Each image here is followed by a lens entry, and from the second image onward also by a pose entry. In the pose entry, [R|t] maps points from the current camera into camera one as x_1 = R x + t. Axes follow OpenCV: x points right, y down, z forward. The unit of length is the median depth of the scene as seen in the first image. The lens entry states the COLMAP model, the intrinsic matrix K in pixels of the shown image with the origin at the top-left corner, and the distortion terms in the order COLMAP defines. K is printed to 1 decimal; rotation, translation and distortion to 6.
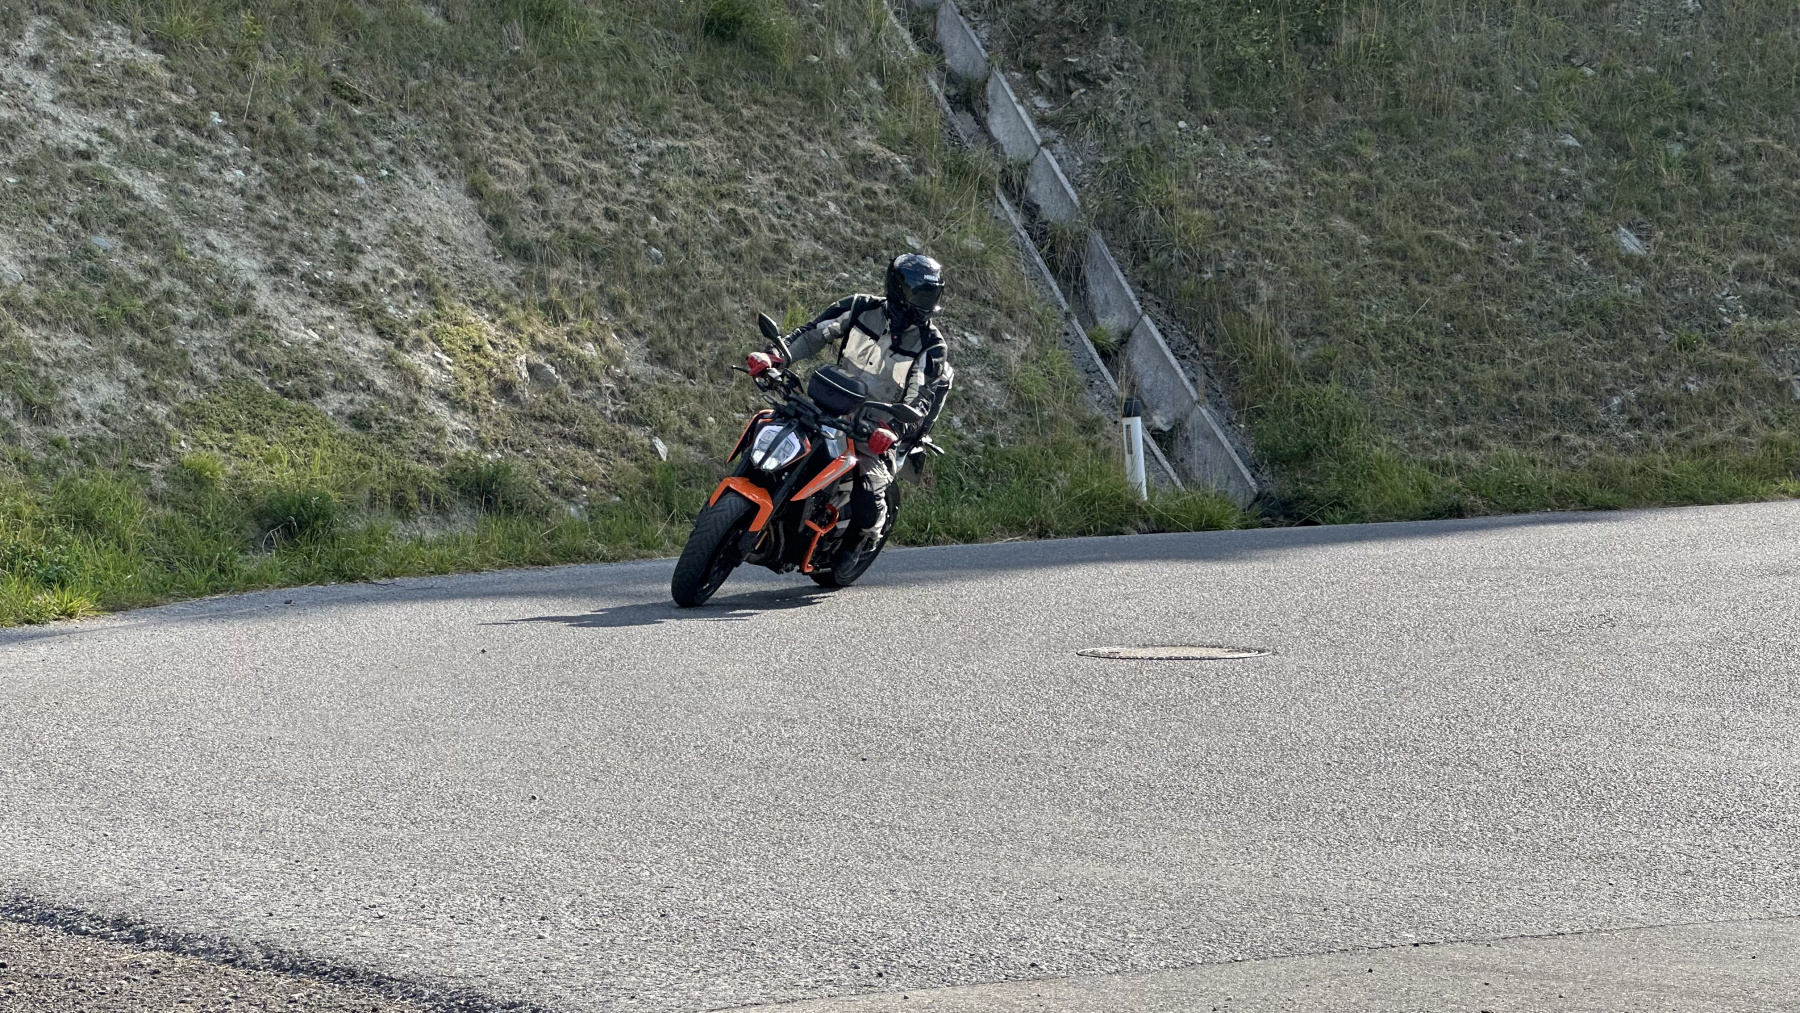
lens RADIAL K [[4003.2, 0, 903.3], [0, 4003.2, 510.2], [0, 0, 1]] dist [0.102194, 0.000000]
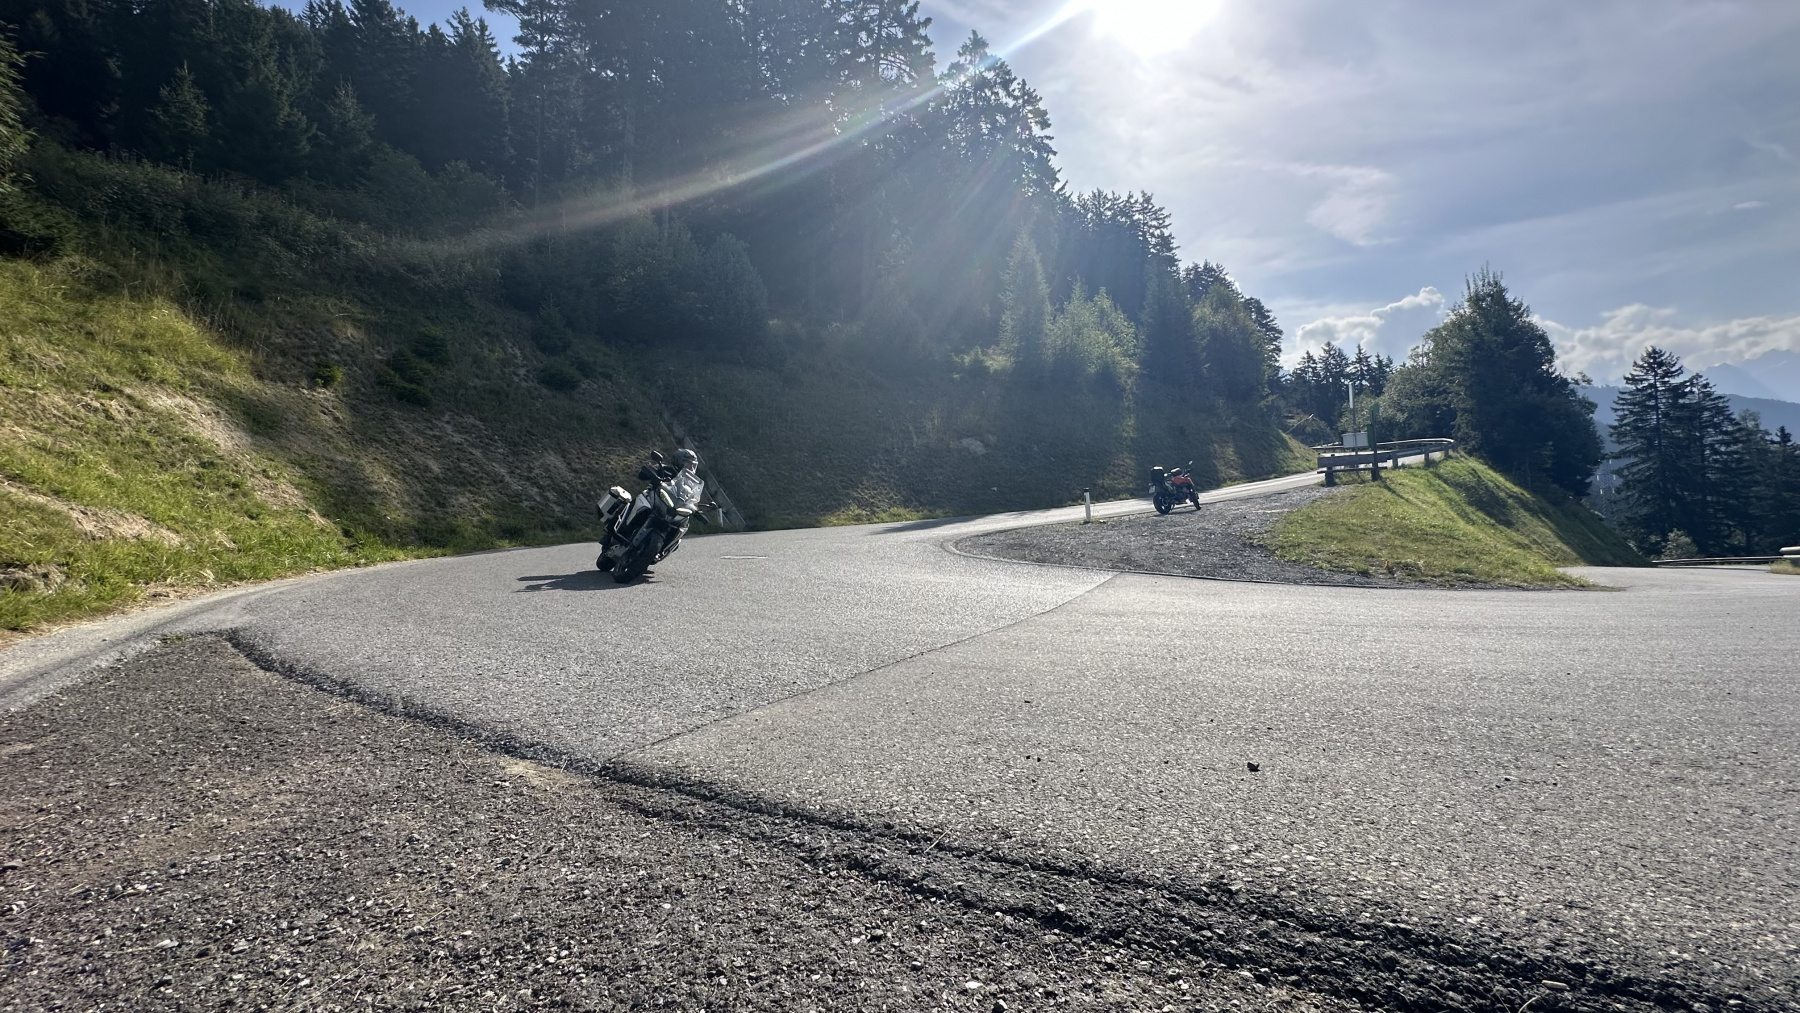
lens RADIAL K [[718.8, 0, 903.9], [0, 718.8, 510.4], [0, 0, 1]] dist [-0.002710, 0.001438]
pose [[0.945988, -0.000748, 0.324201, -0.010461], [0.011249, 0.999471, -0.030515, 0.007190], [-0.324007, 0.032514, 0.945496, 0.150952]]
